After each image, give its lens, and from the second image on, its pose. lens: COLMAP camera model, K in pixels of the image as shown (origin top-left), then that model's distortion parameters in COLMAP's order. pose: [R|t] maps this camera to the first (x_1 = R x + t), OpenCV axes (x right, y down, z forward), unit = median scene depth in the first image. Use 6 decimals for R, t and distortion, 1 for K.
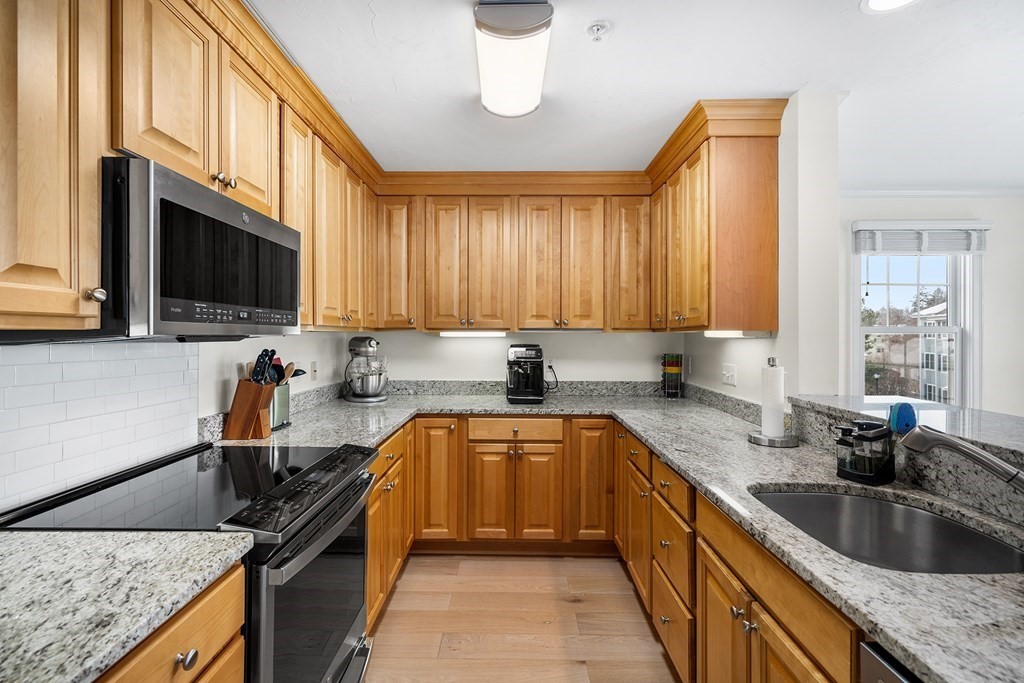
lens RADIAL K [[466.5, 0, 507.9], [0, 466.5, 333.6], [0, 0, 1]] dist [0.003987, -0.000685]
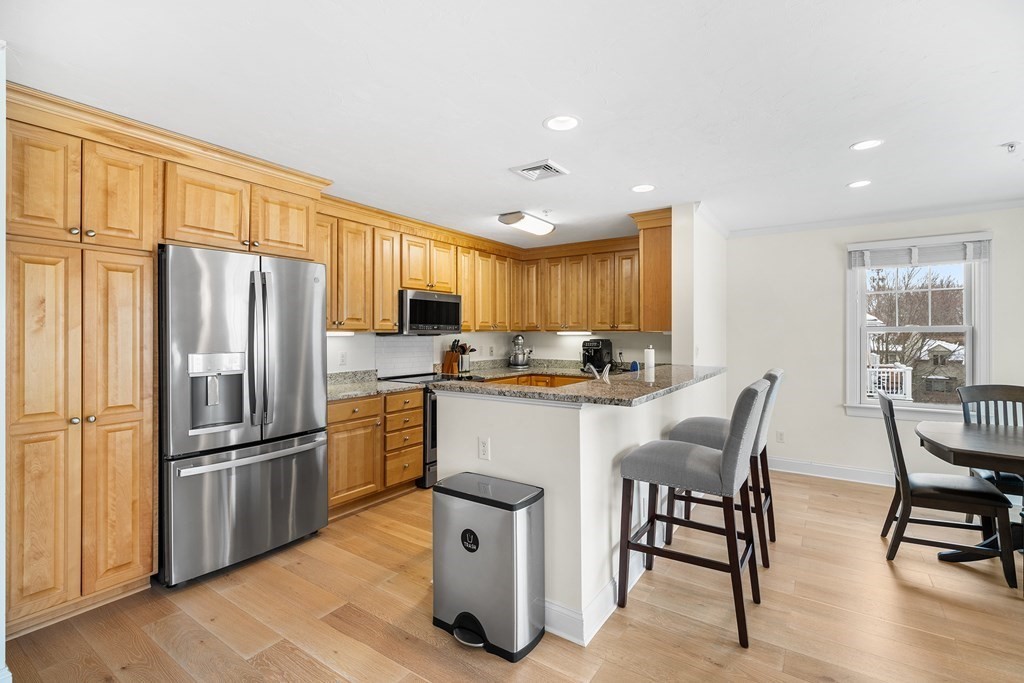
lens RADIAL K [[466.5, 0, 509.8], [0, 466.5, 330.5], [0, 0, 1]] dist [0.003987, -0.000685]
pose [[0.831525, -0.004920, -0.555465, 1.042977], [0.002529, 0.999984, -0.005072, -0.001102], [0.555481, 0.002813, 0.831524, -0.875032]]
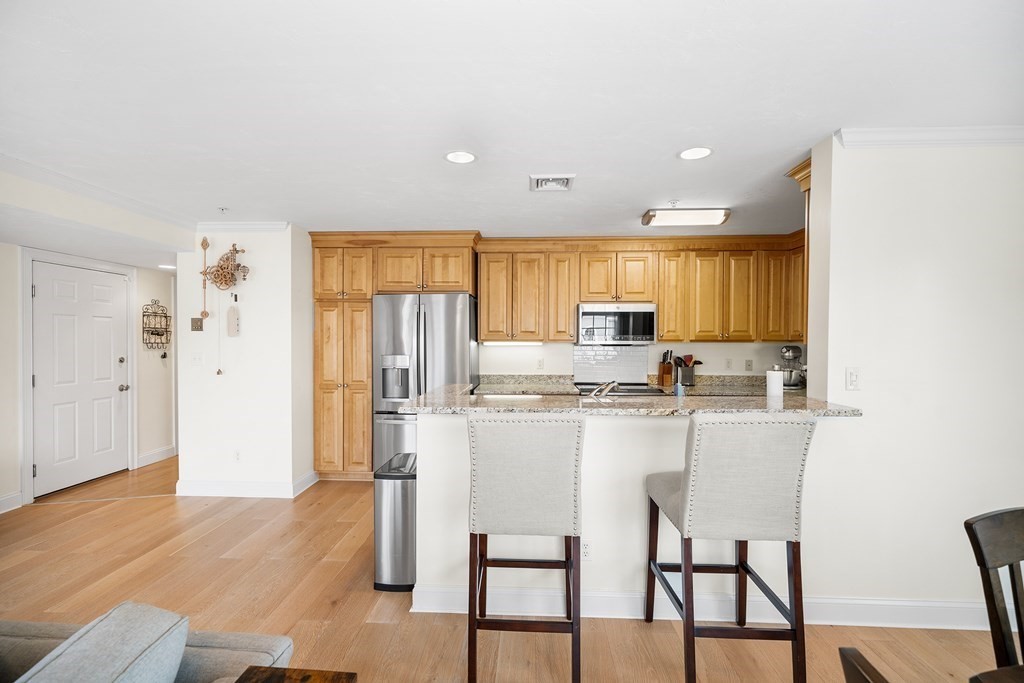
lens RADIAL K [[466.5, 0, 512.4], [0, 466.5, 342.0], [0, 0, 1]] dist [0.003987, -0.000685]
pose [[-0.038615, 0.006475, -0.999233, 1.736030], [-0.000403, 0.999979, 0.006495, -0.021426], [0.999254, 0.000653, -0.038611, 0.261539]]
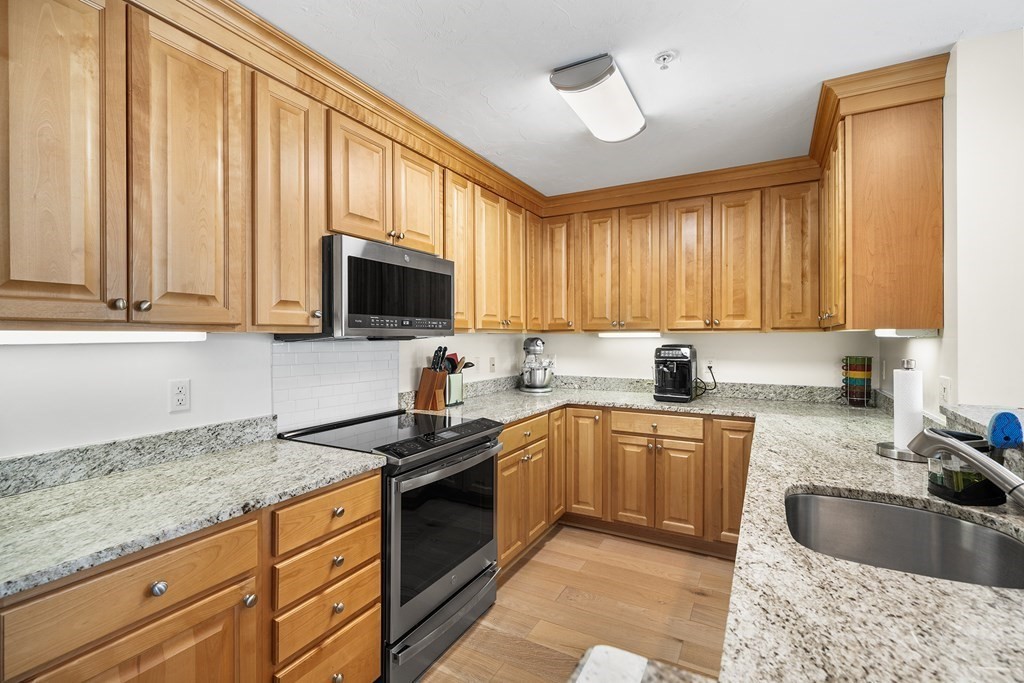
lens RADIAL K [[466.5, 0, 510.0], [0, 466.5, 335.7], [0, 0, 1]] dist [0.003987, -0.000685]
pose [[0.881547, -0.004608, -0.472074, 0.287196], [0.005288, 0.999986, 0.000114, 0.002085], [0.472067, -0.002597, 0.881559, -0.111302]]
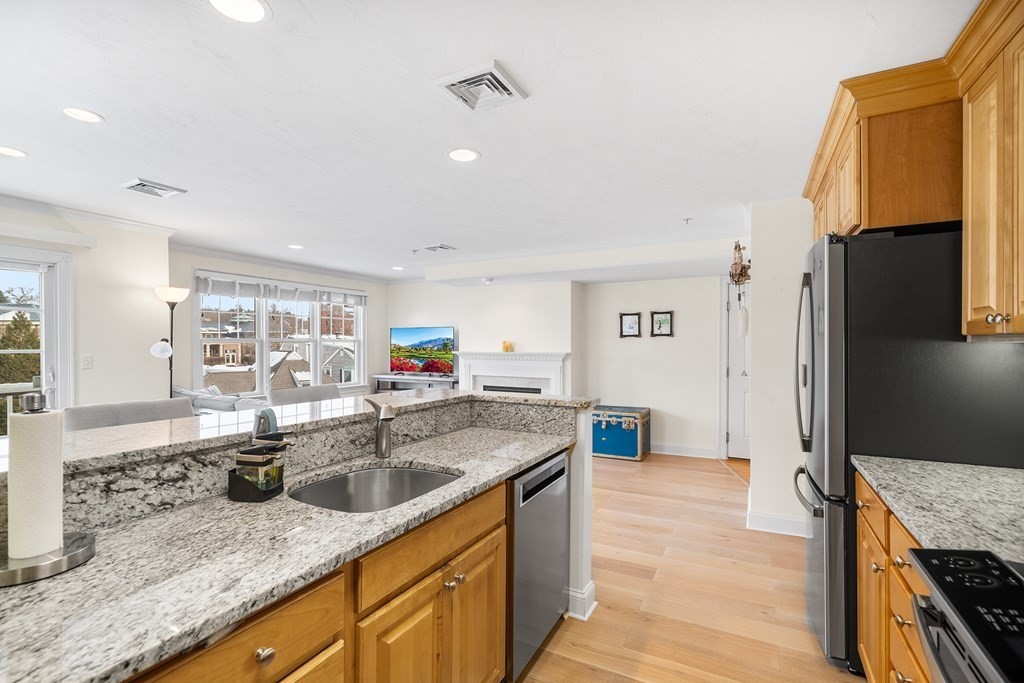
lens RADIAL K [[466.5, 0, 505.7], [0, 466.5, 343.3], [0, 0, 1]] dist [0.003987, -0.000685]
pose [[-0.884834, 0.000126, 0.465907, -0.093824], [-0.001264, 0.999996, -0.002671, -0.001494], [-0.465905, -0.002952, -0.884830, 1.075916]]
